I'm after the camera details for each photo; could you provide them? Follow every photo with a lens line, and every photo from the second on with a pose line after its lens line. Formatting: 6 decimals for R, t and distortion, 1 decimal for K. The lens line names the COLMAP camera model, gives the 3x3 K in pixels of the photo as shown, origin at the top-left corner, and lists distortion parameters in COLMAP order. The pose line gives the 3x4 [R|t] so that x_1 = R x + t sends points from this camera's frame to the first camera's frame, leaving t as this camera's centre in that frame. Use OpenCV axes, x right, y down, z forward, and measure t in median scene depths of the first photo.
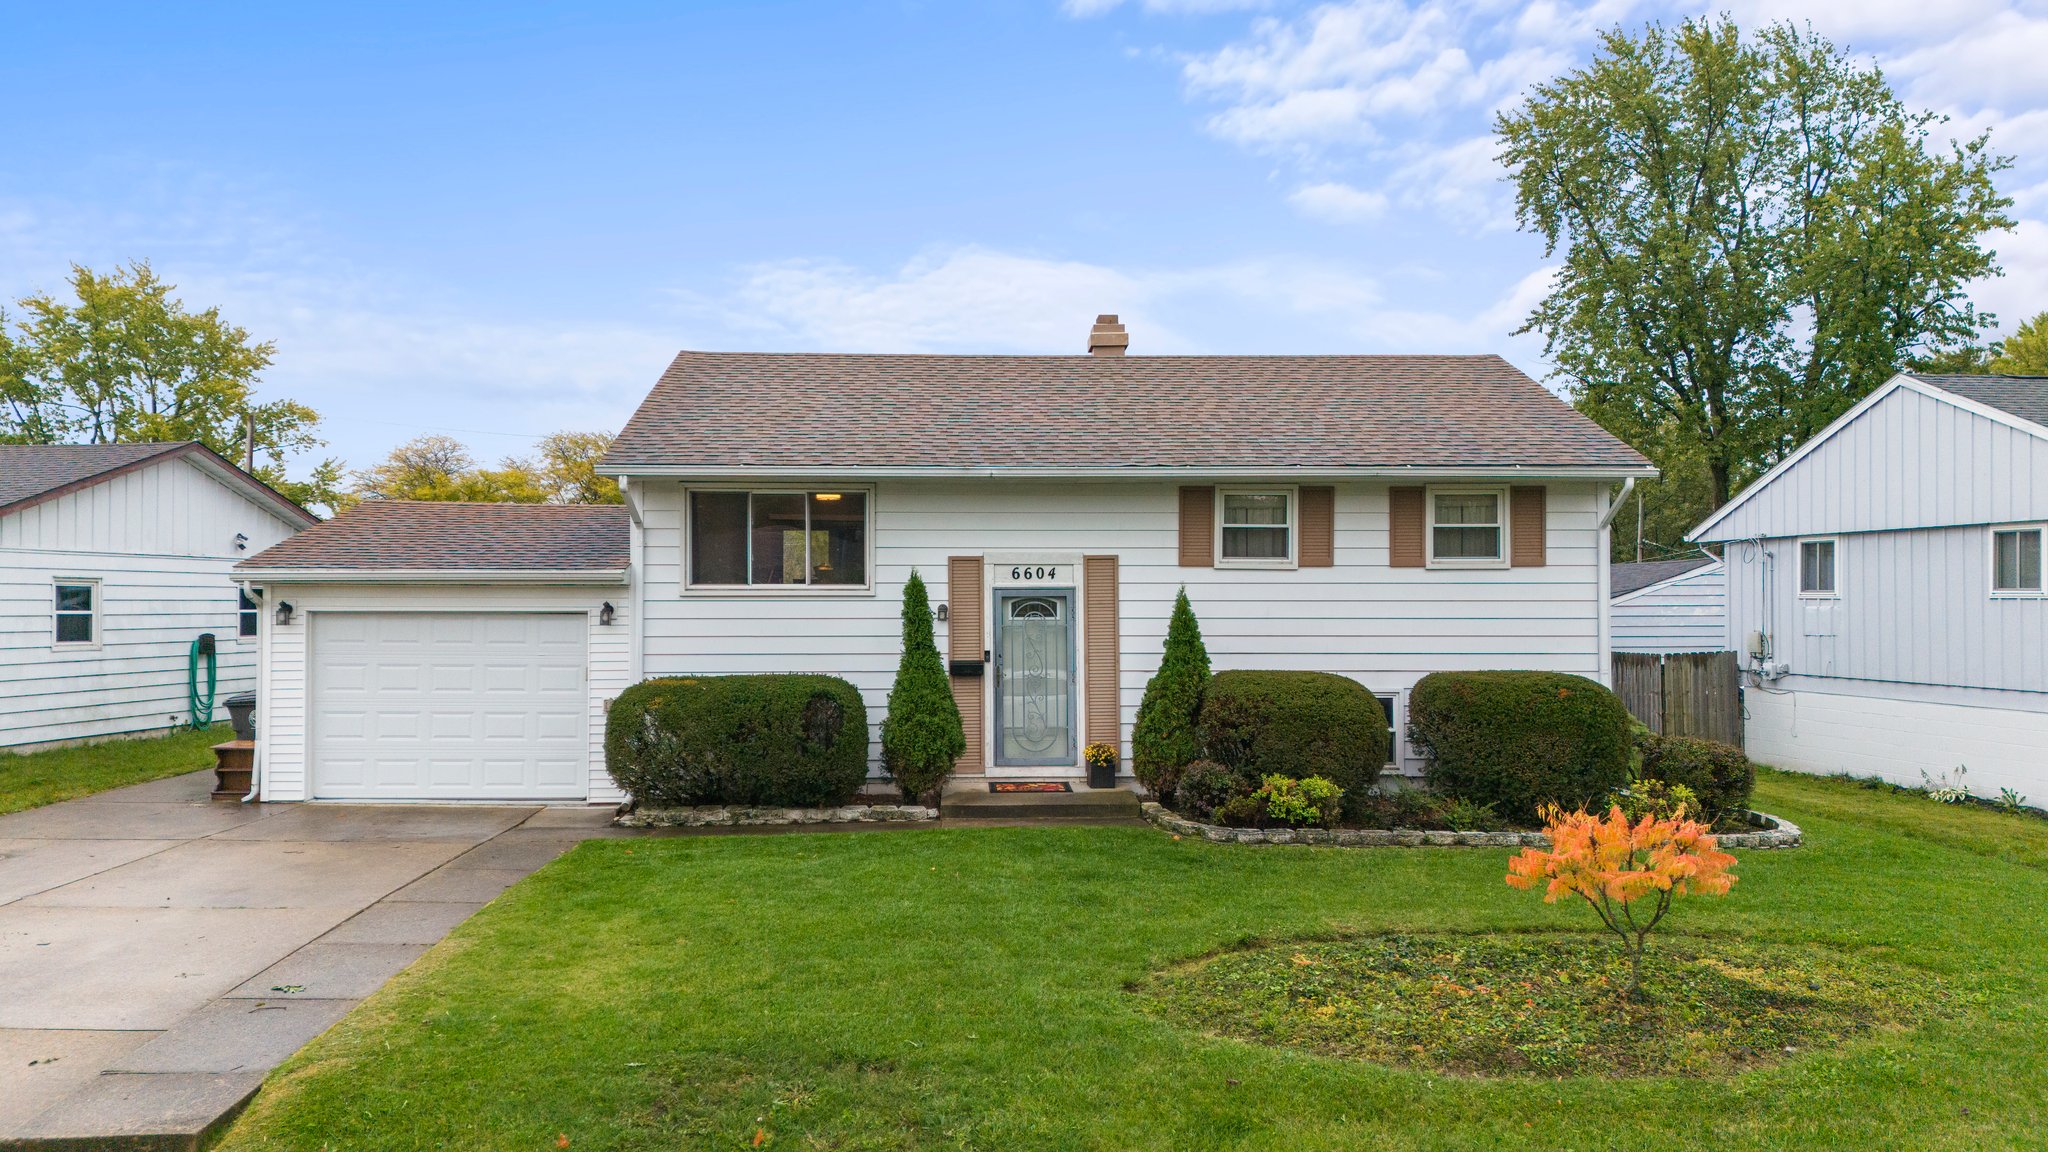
lens RADIAL K [[1500.6, 0, 1024.0], [0, 1500.6, 576.0], [0, 0, 1]] dist [0.070758, -0.070098]
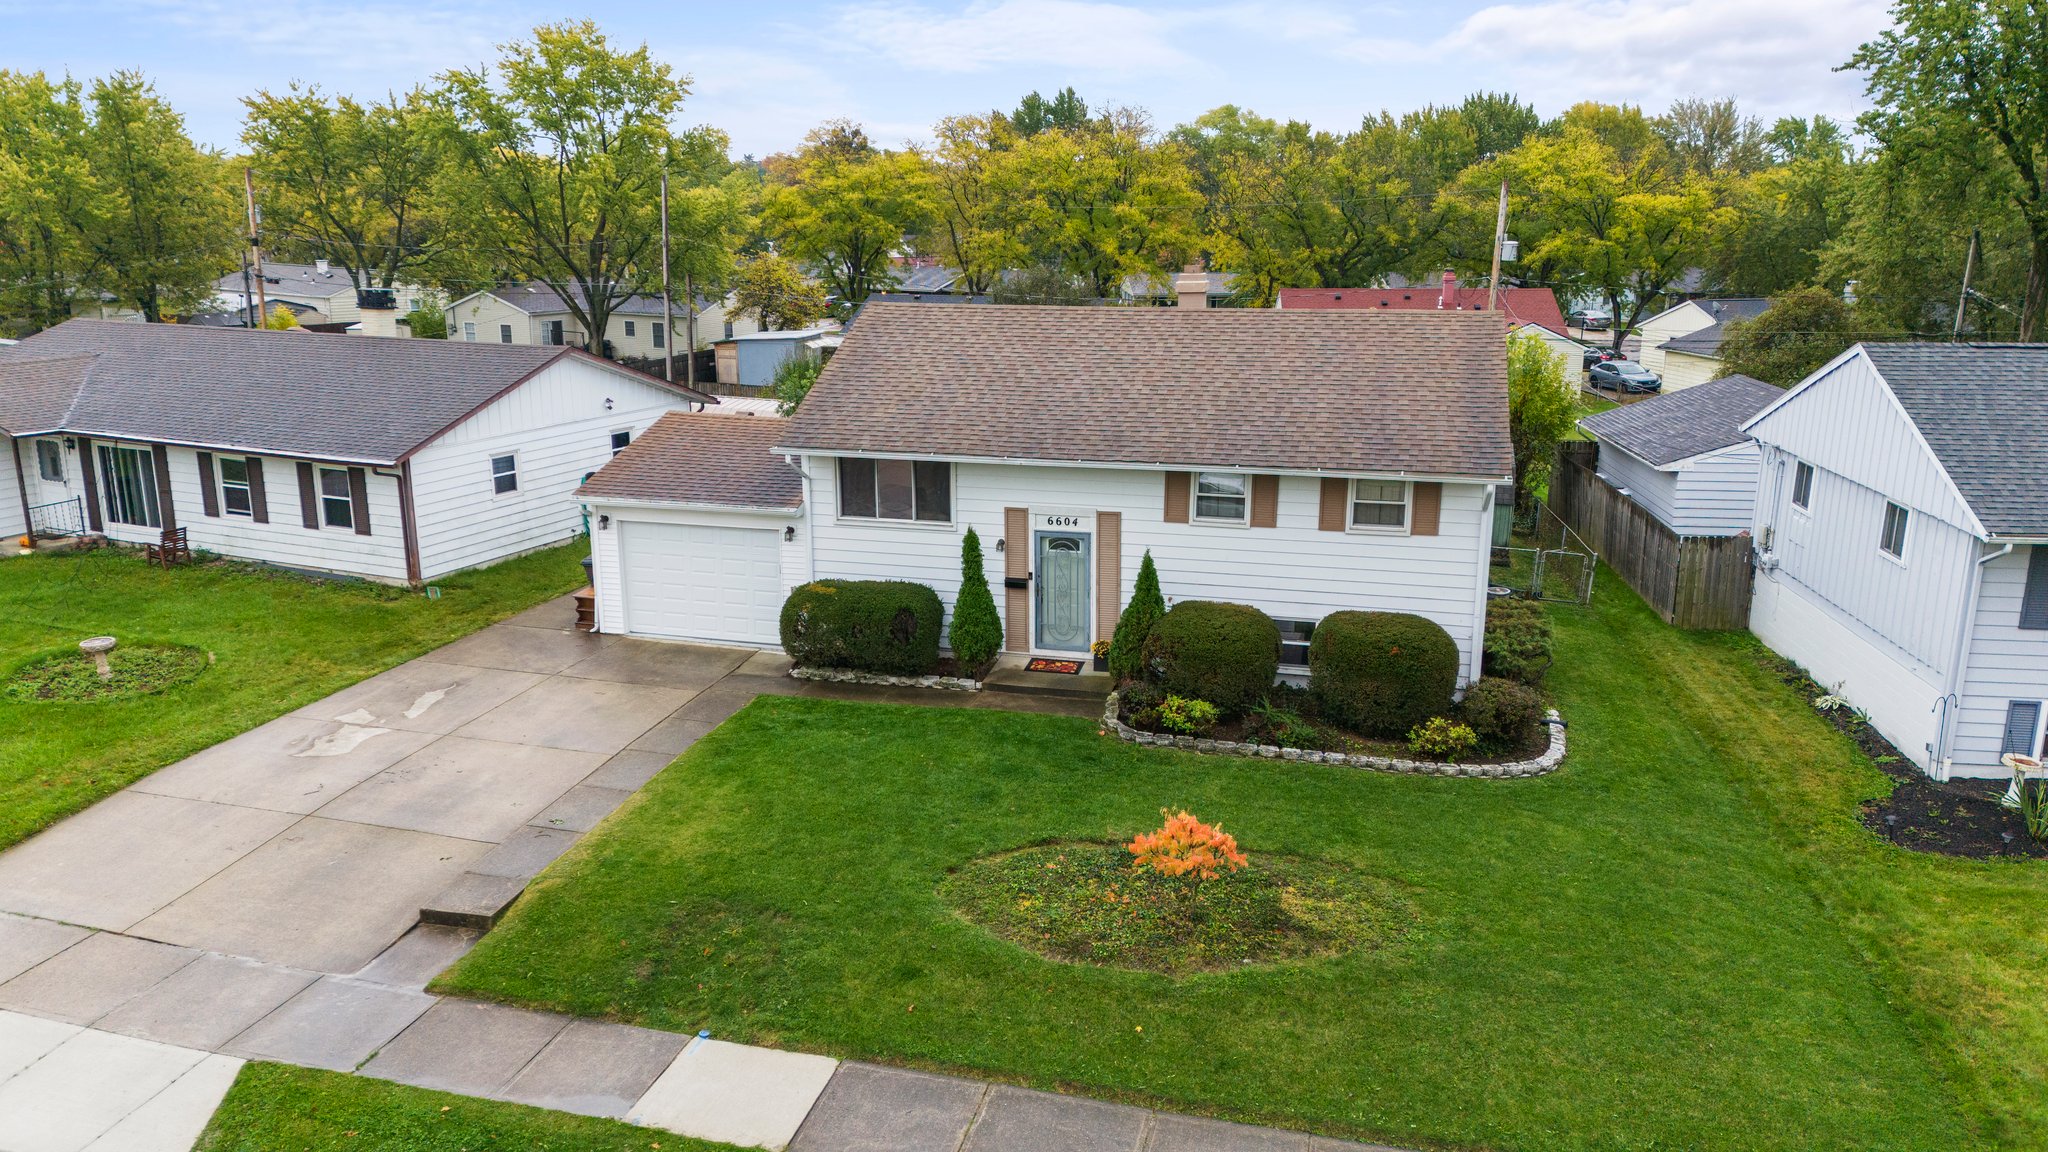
lens RADIAL K [[1496.0, 0, 1024.0], [0, 1496.0, 576.0], [0, 0, 1]] dist [0.083411, -0.086065]
pose [[0.958541, 0.071230, -0.275907, 0.369515], [0.002937, 0.965733, 0.259523, -0.322691], [0.284938, -0.249573, 0.925485, -0.346054]]
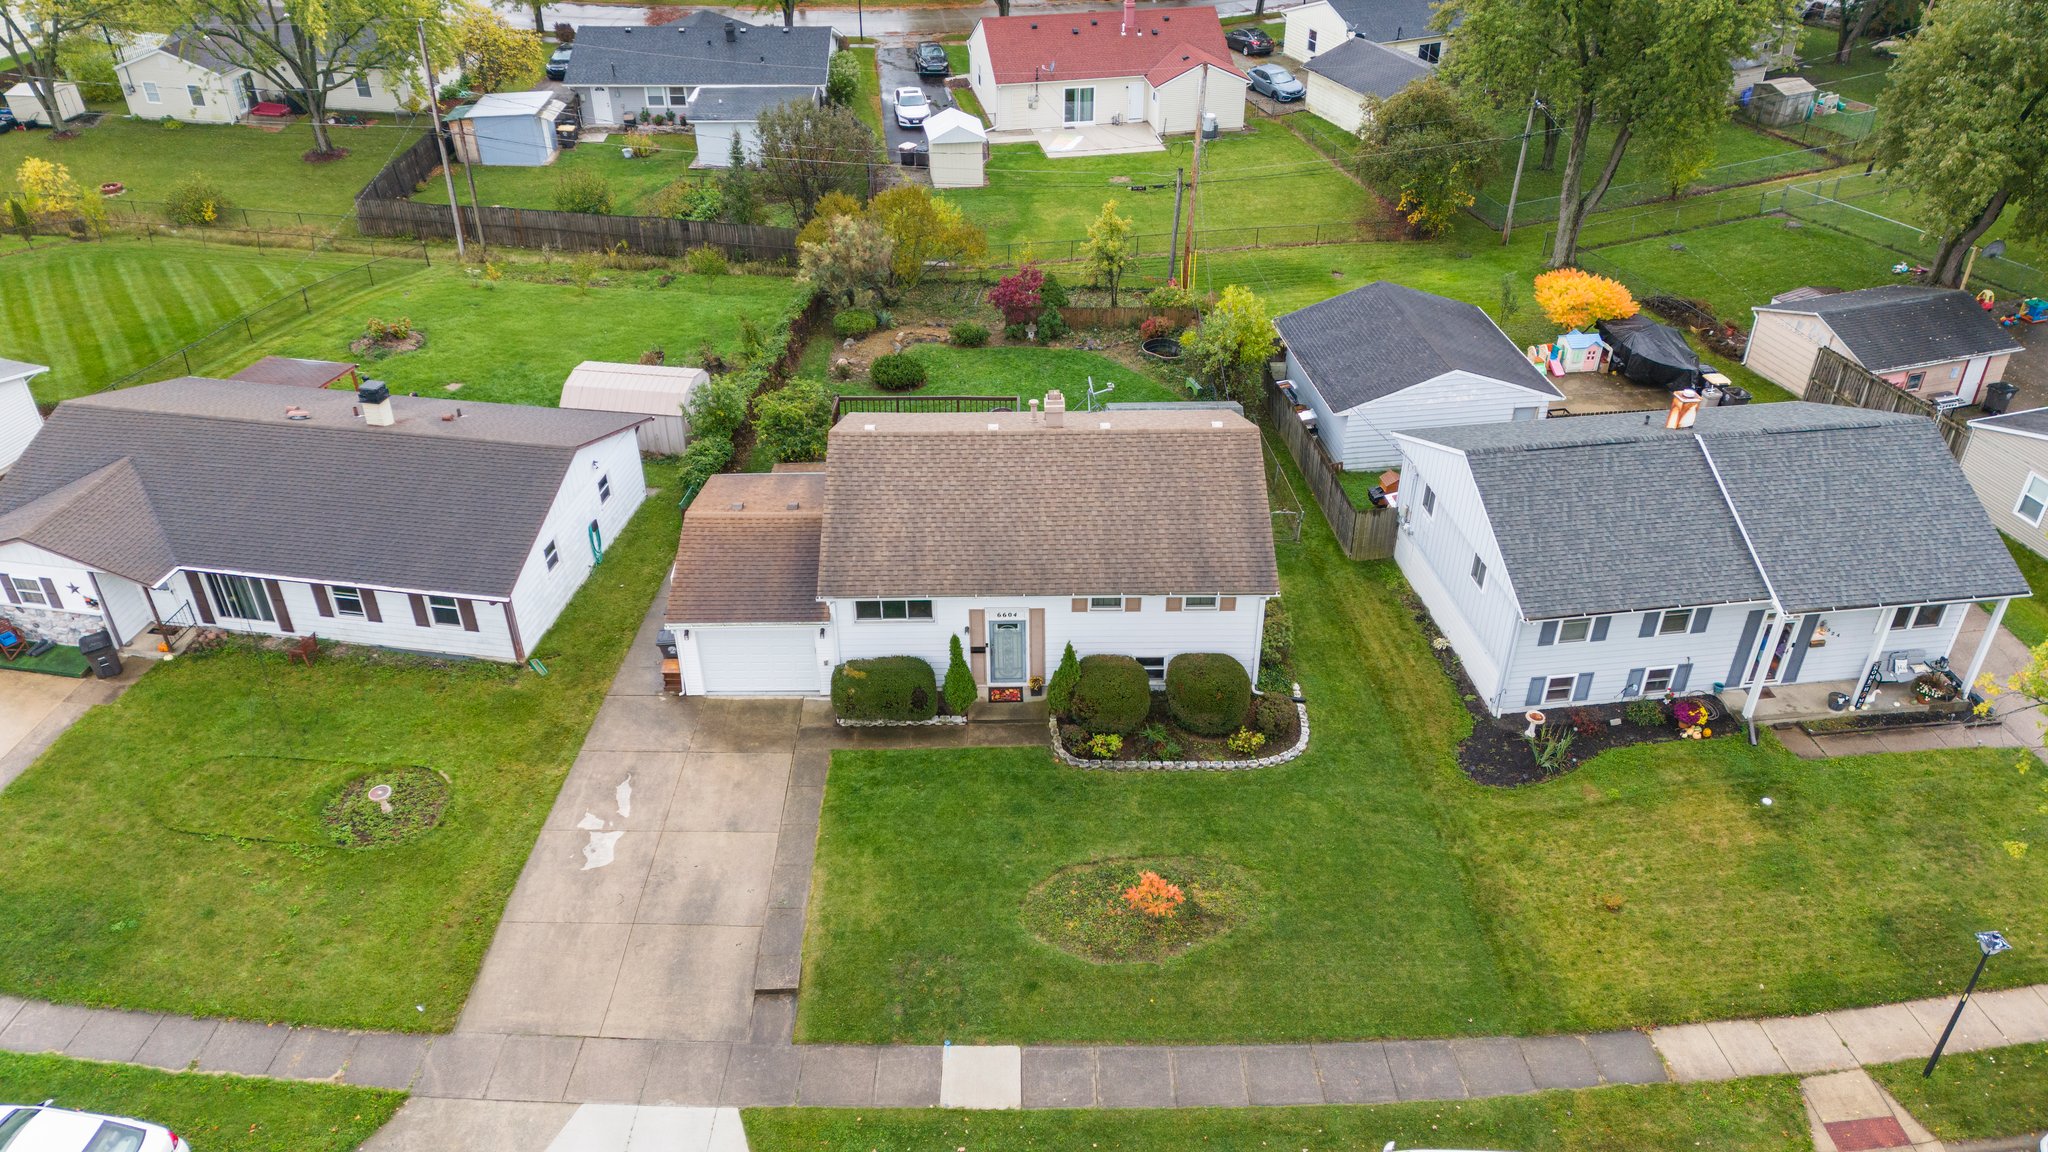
lens RADIAL K [[1496.0, 0, 1024.0], [0, 1496.0, 576.0], [0, 0, 1]] dist [0.083411, -0.086065]
pose [[0.999526, 0.015061, -0.026843, 0.091882], [0.003089, 0.818616, 0.574333, -1.343157], [0.030625, -0.574144, 0.818181, -0.806370]]
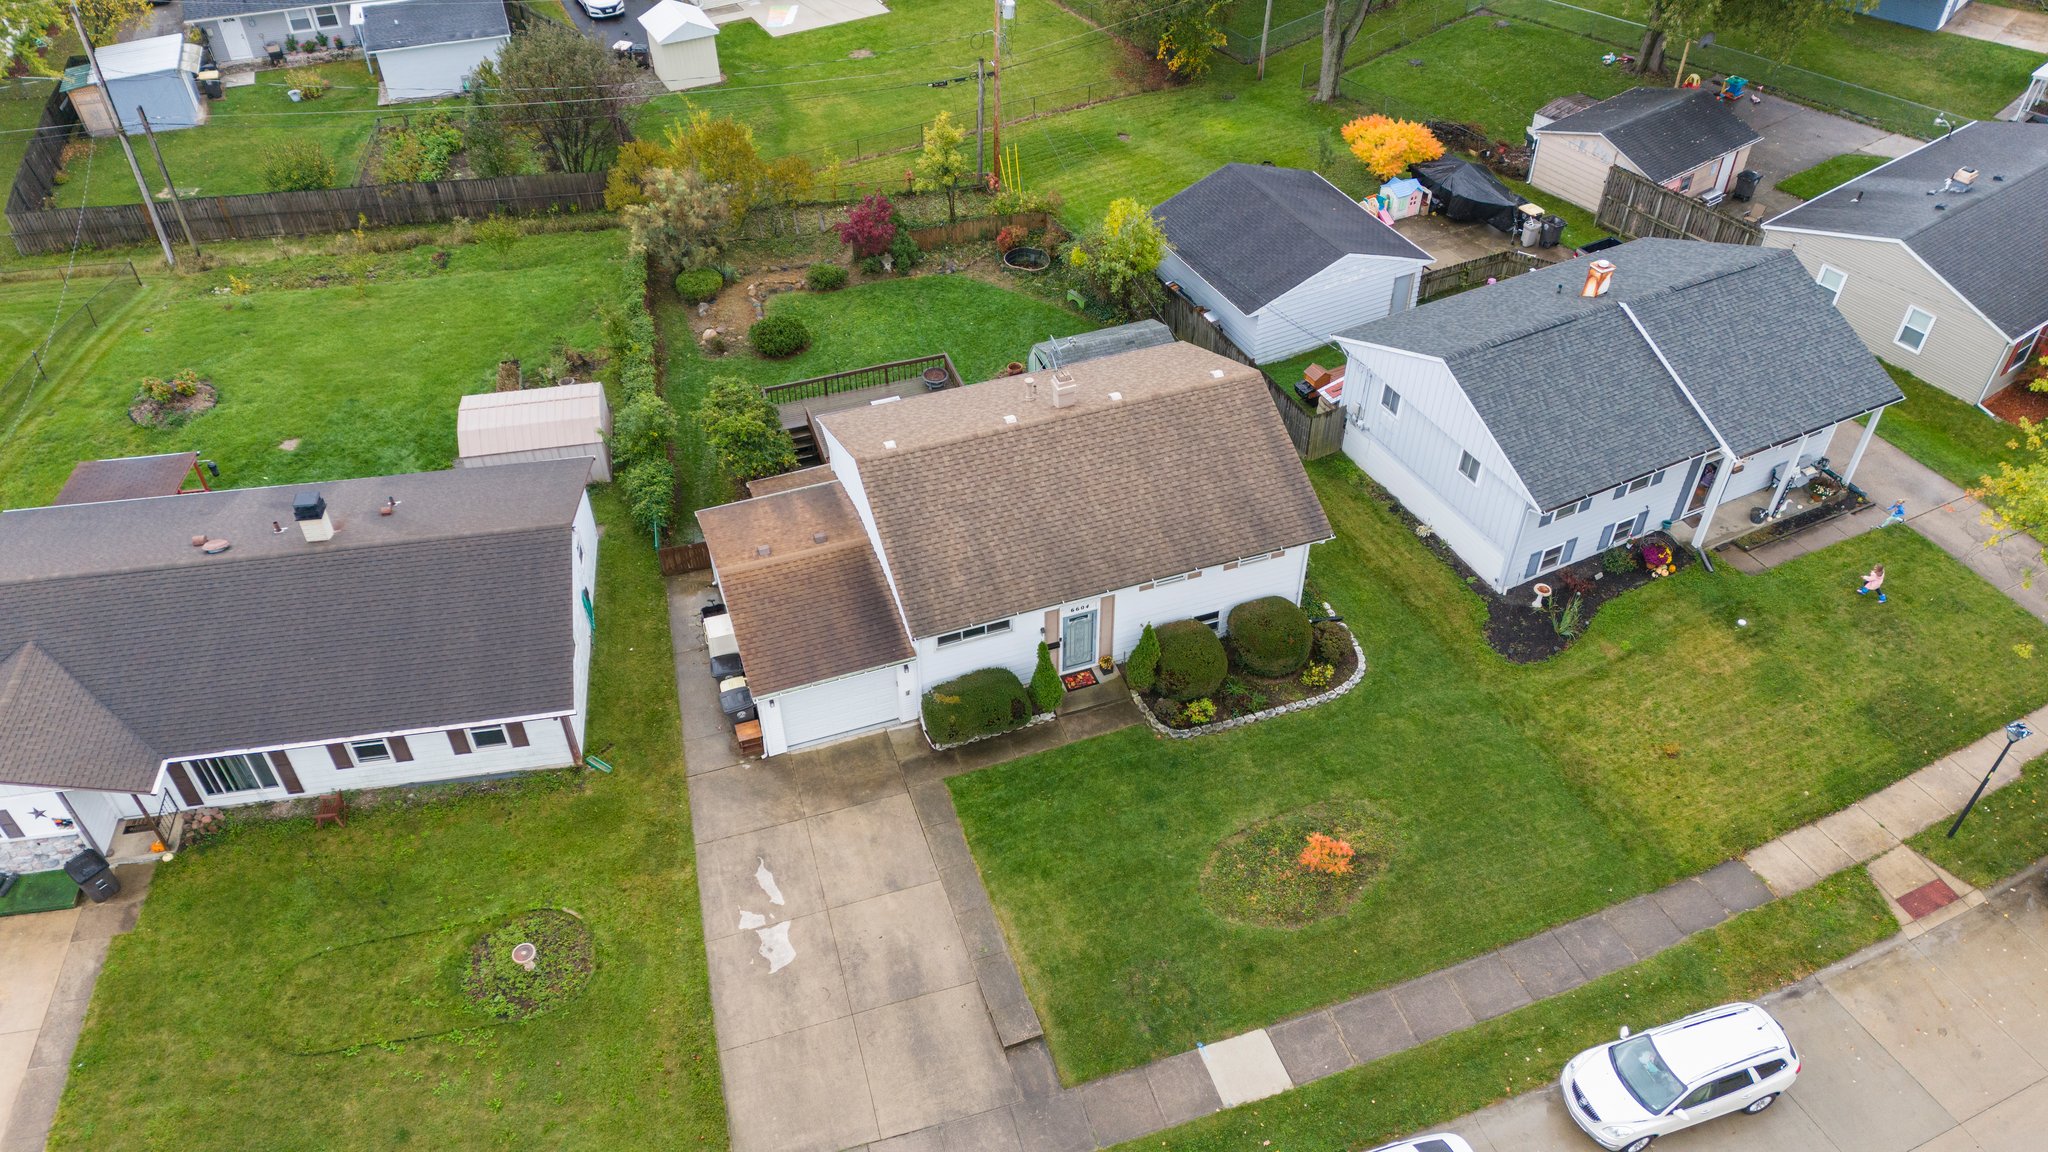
lens RADIAL K [[1496.0, 0, 1024.0], [0, 1496.0, 576.0], [0, 0, 1]] dist [0.083411, -0.086065]
pose [[0.955692, -0.200747, 0.215297, -0.556015], [-0.001335, 0.728424, 0.685125, -1.598842], [-0.294365, -0.655056, 0.695881, -0.526662]]
